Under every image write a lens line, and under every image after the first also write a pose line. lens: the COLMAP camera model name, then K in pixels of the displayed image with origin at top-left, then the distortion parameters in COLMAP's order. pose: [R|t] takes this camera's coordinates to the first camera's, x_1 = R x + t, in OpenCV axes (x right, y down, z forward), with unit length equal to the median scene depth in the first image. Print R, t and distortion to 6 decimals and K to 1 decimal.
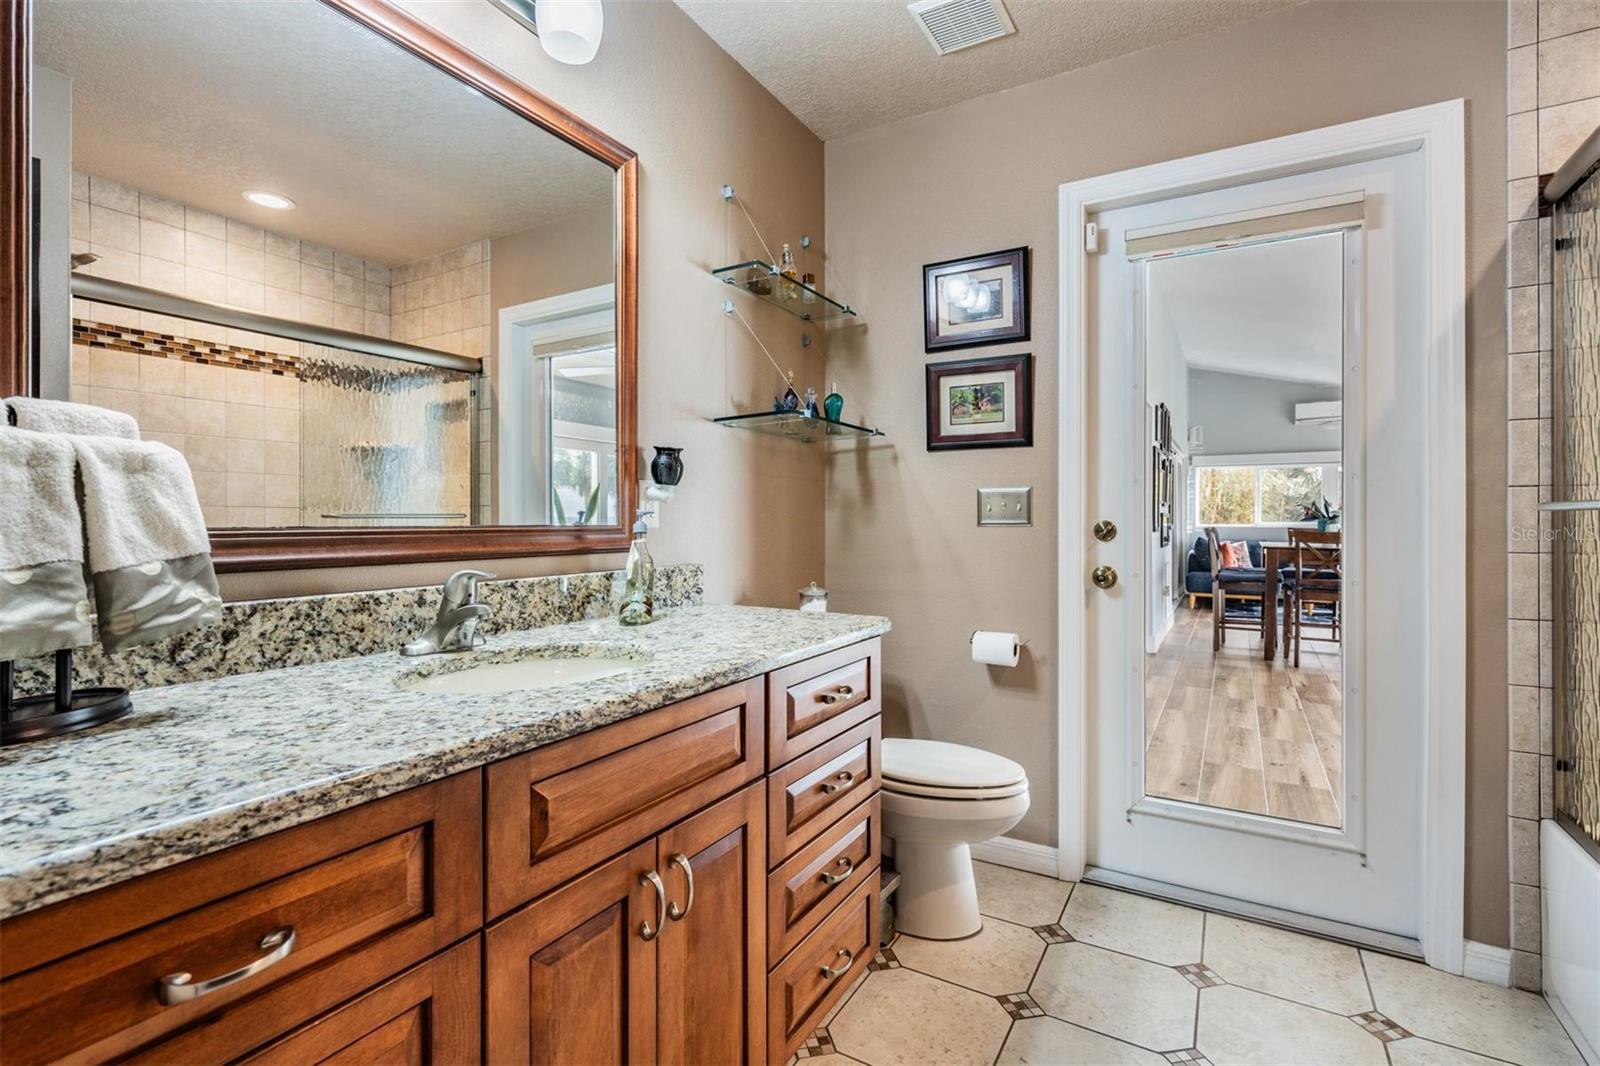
lens RADIAL K [[767.0, 0, 791.2], [0, 767.0, 525.0], [0, 0, 1]] dist [0.001603, -0.000329]
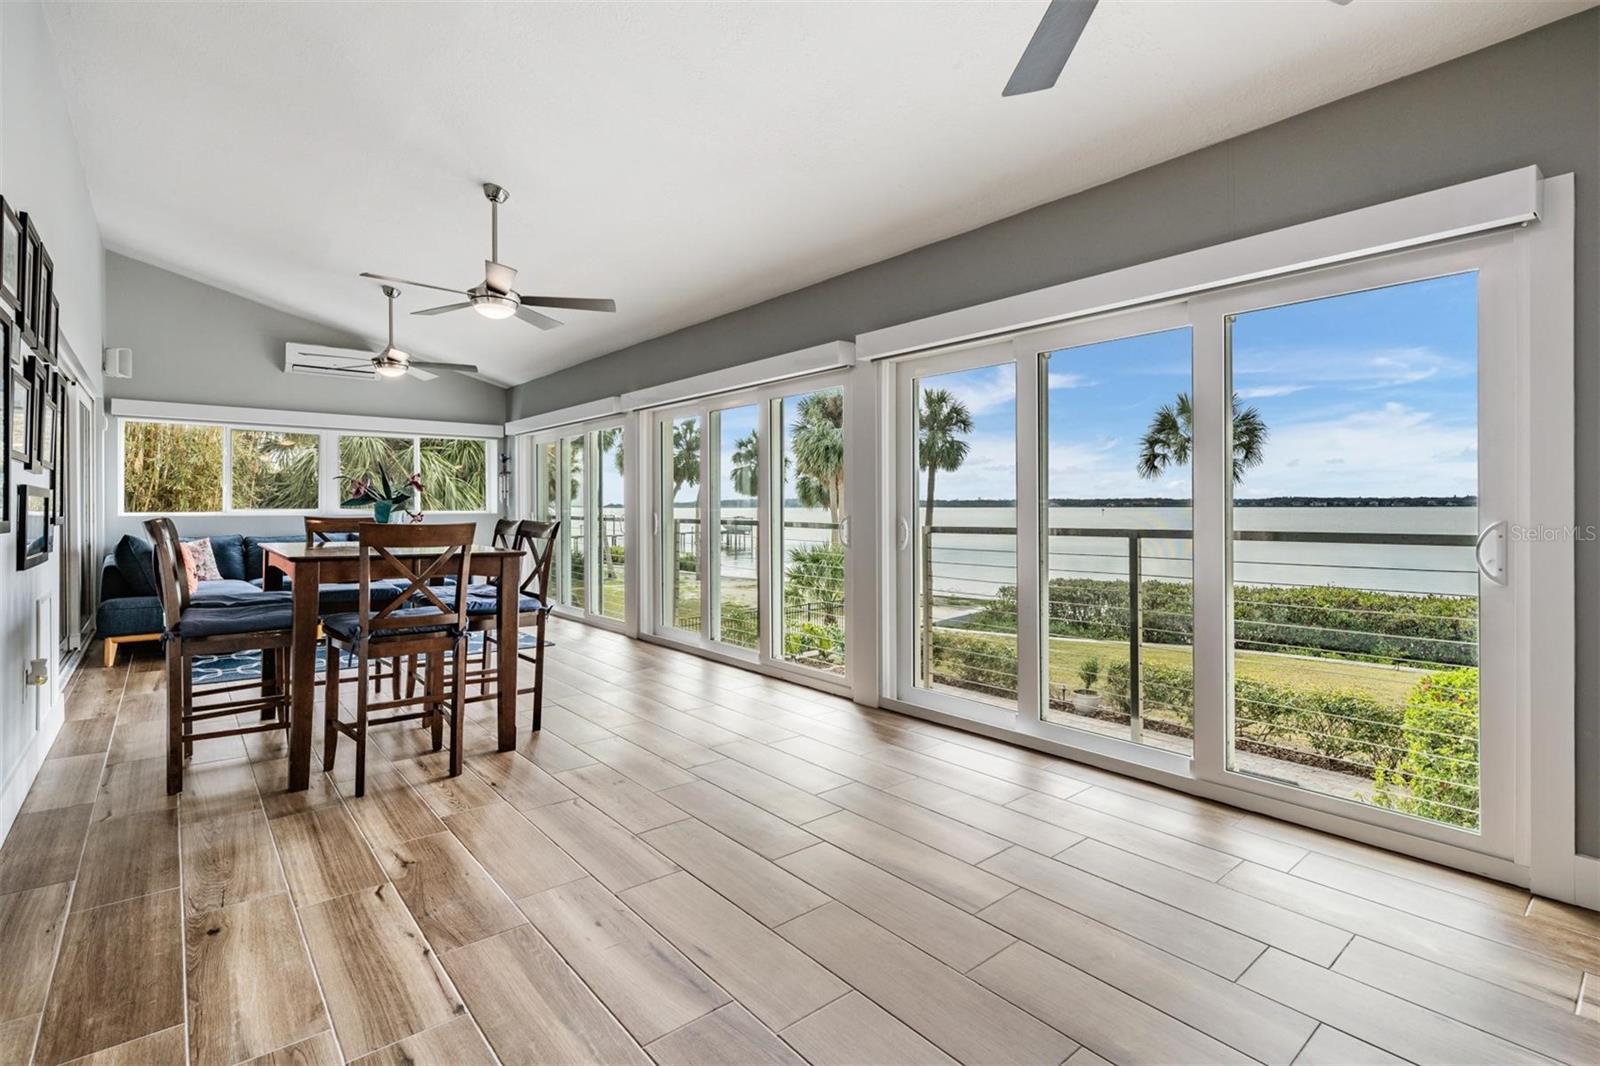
lens RADIAL K [[741.4, 0, 801.1], [0, 741.4, 507.4], [0, 0, 1]] dist [-0.000680, -0.000229]
pose [[0.331087, 0.004274, 0.943591, 0.191726], [0.002272, 0.999983, -0.005326, -0.000222], [-0.943597, 0.003907, 0.331072, 0.369469]]
